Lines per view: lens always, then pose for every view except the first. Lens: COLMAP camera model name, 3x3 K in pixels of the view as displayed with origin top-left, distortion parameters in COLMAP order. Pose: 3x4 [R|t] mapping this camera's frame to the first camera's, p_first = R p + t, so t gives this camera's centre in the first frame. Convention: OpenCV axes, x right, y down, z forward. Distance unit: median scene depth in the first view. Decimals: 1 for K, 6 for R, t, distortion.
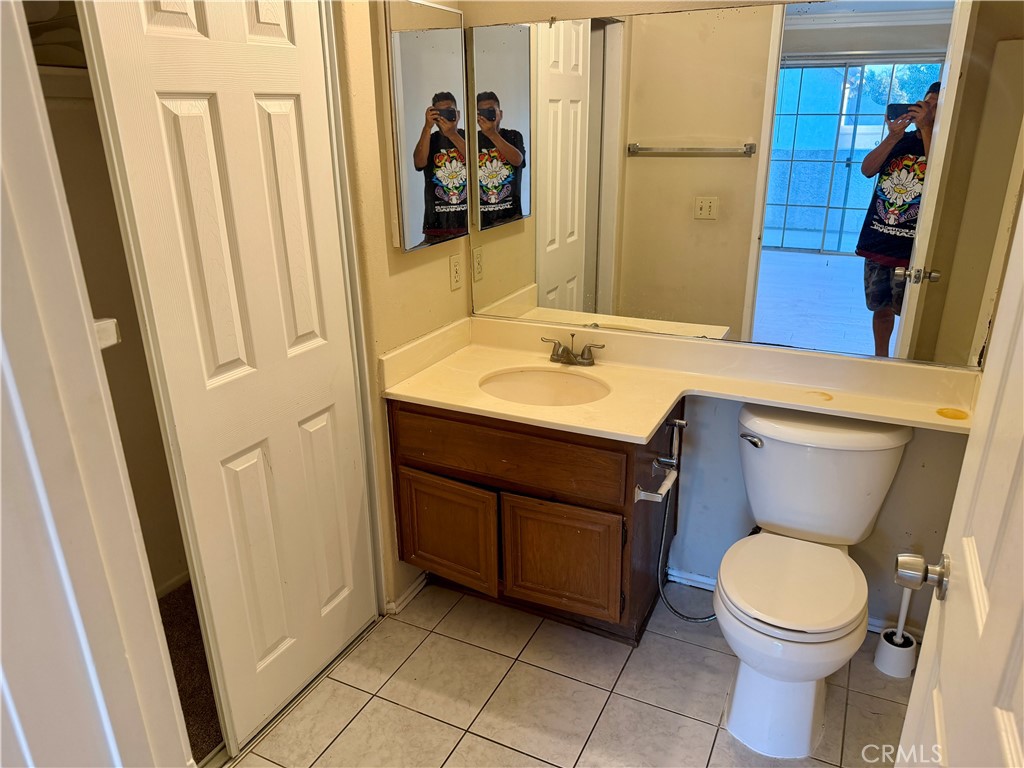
lens RADIAL K [[731.5, 0, 512.0], [0, 731.5, 384.0], [0, 0, 1]] dist [0.034686, -0.000991]
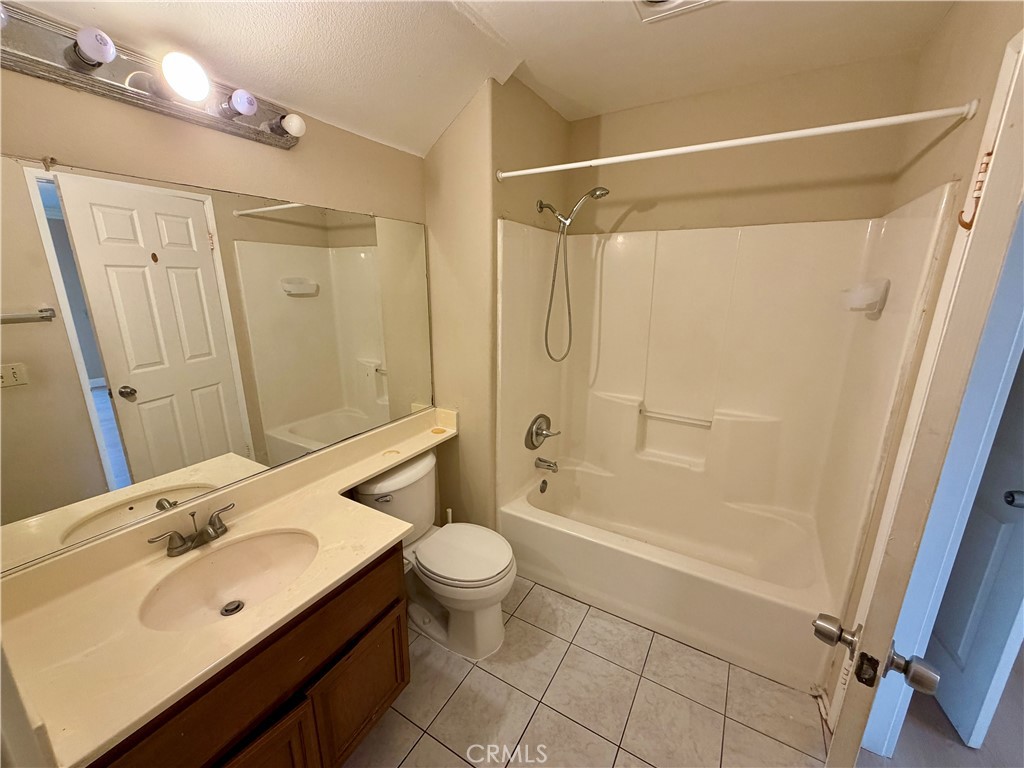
lens RADIAL K [[408.9, 0, 509.5], [0, 408.9, 385.8], [0, 0, 1]] dist [-0.001301, 0.000113]
pose [[0.084114, -0.235484, 0.968231, -0.367444], [0.339914, 0.920173, 0.194266, -0.195908], [-0.936687, 0.312775, 0.157444, 0.556054]]
